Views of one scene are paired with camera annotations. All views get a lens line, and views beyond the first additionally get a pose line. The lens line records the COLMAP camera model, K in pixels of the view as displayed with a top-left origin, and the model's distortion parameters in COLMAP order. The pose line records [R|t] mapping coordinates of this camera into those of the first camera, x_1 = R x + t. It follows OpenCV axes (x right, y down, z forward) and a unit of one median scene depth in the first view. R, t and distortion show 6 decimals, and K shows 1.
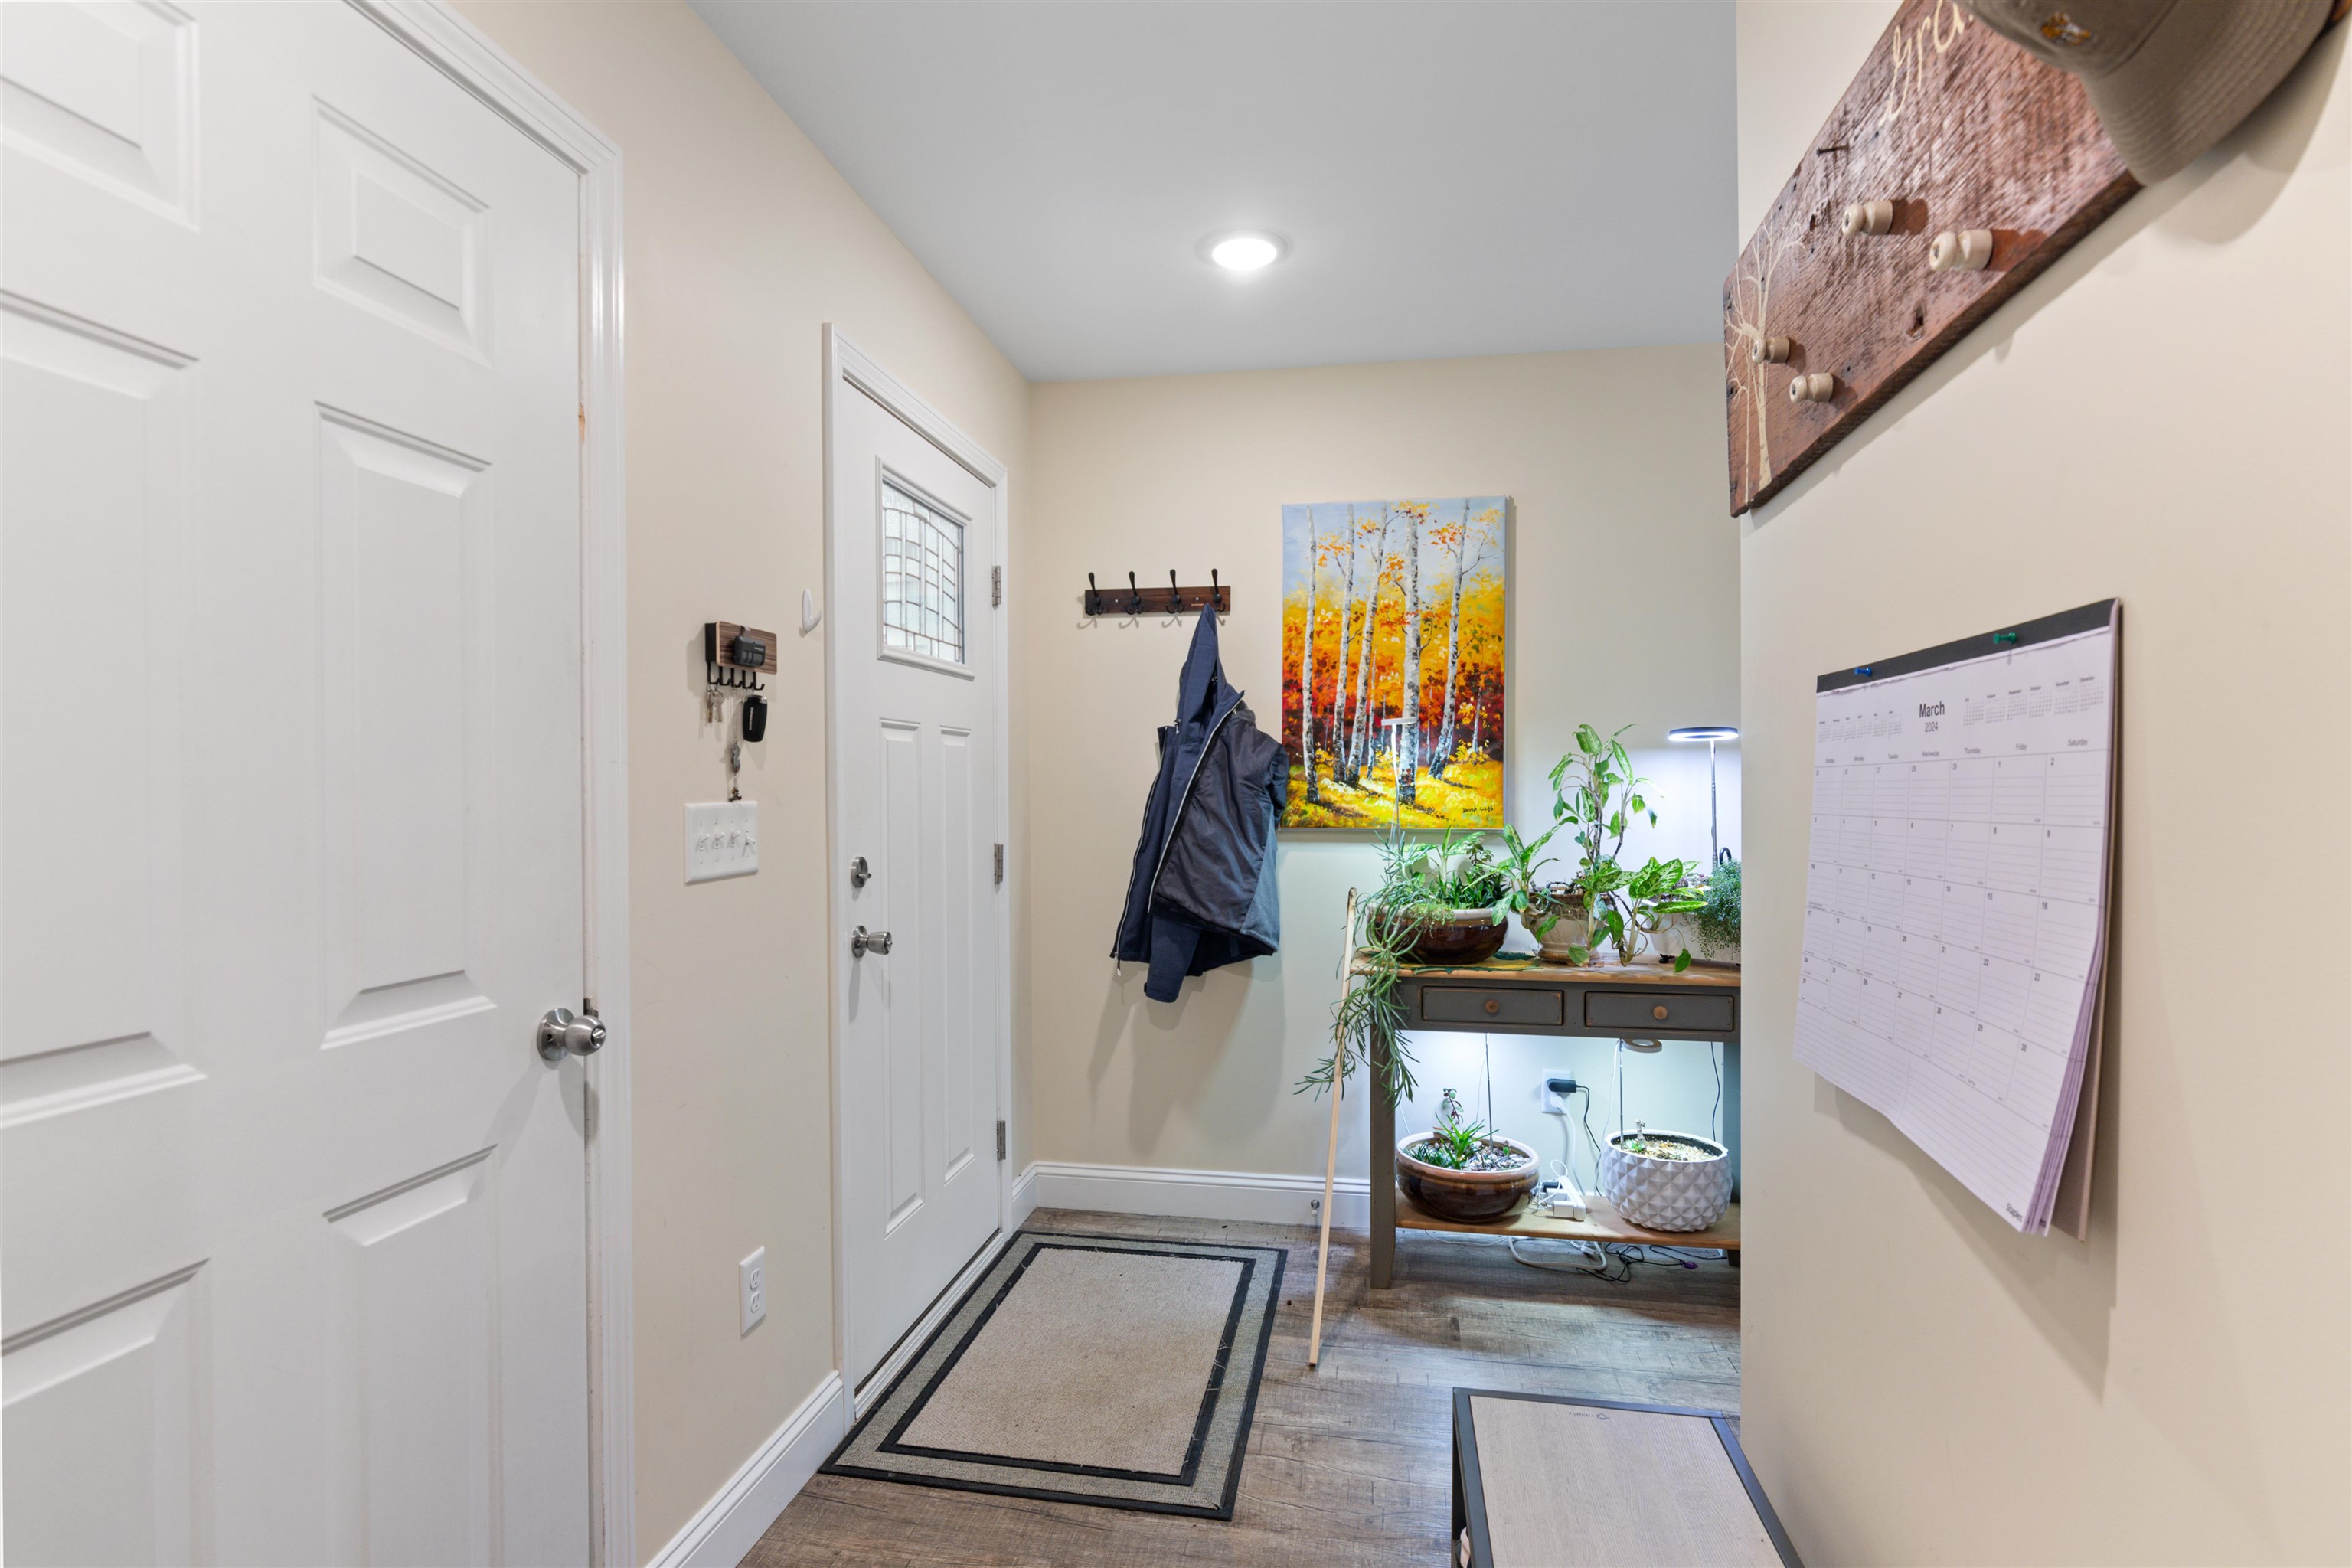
lens RADIAL K [[1202.6, 0, 1173.2], [0, 1202.6, 788.9], [0, 0, 1]] dist [-0.000952, -0.000337]
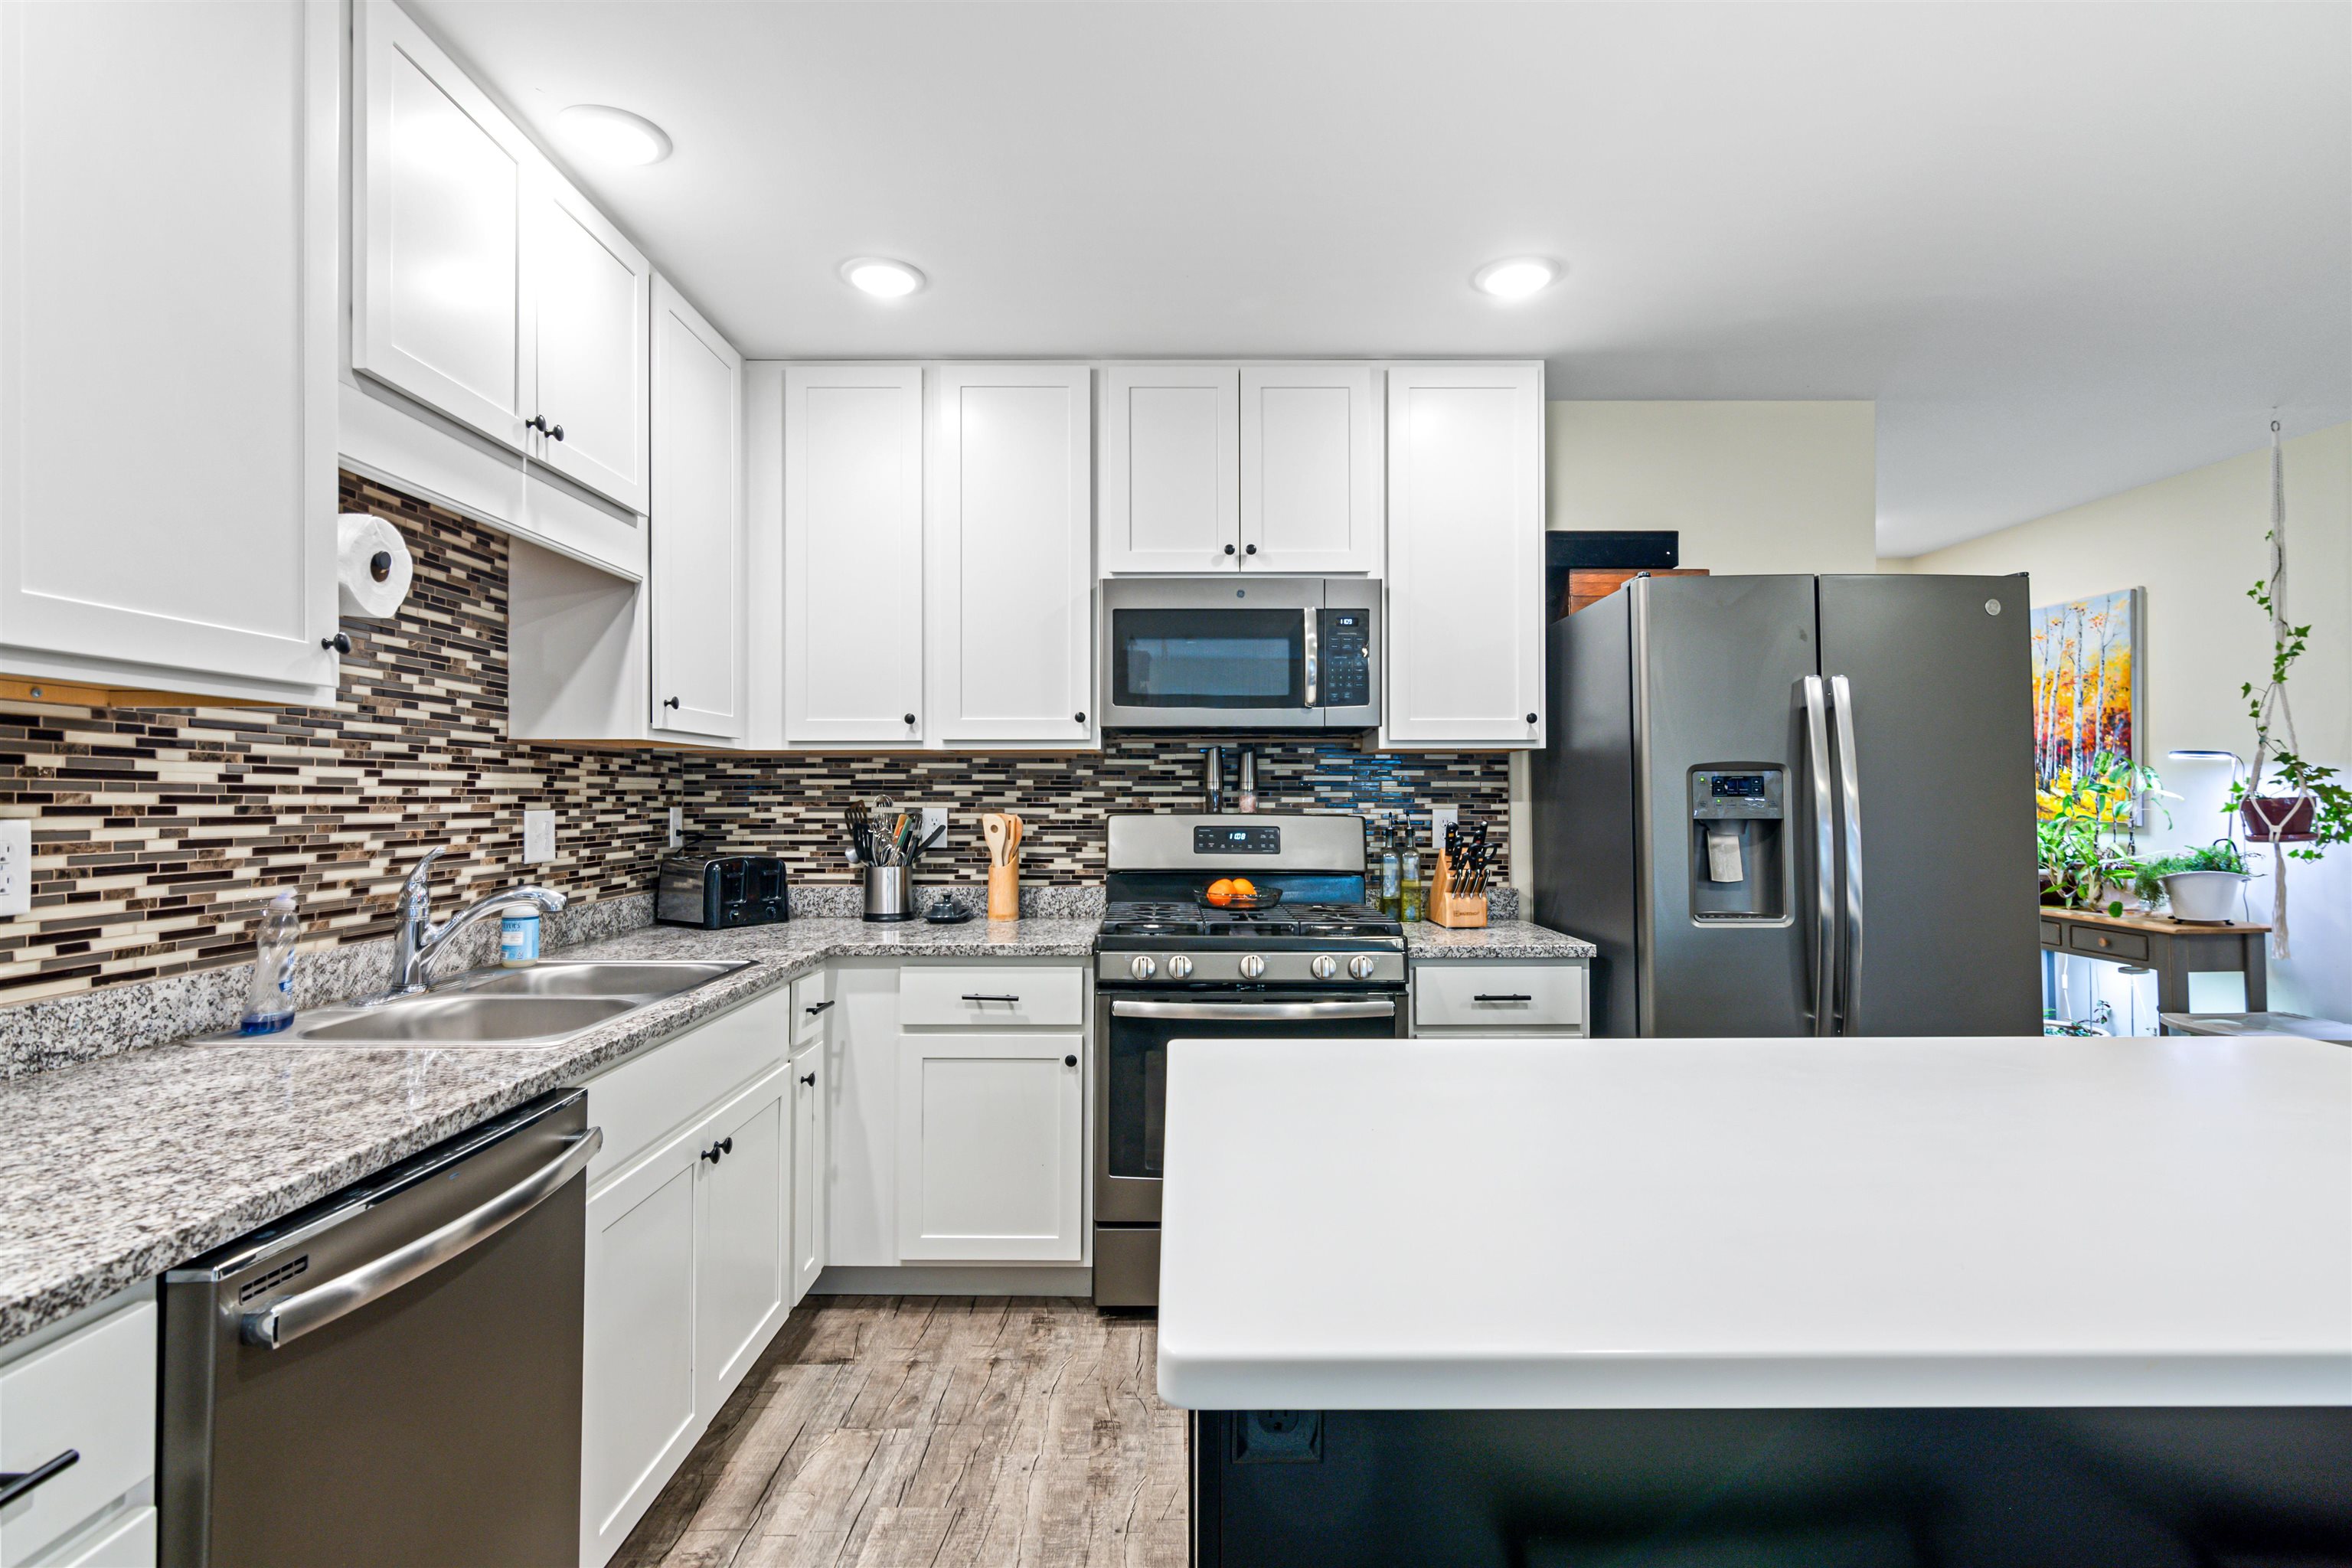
lens RADIAL K [[1134.8, 0, 1172.9], [0, 1134.8, 794.8], [0, 0, 1]] dist [-0.007264, -0.000389]
pose [[0.170568, 0.001856, -0.985344, 1.386131], [0.003760, 0.999990, 0.002534, -0.007207], [0.985339, -0.004137, 0.170560, -0.344043]]
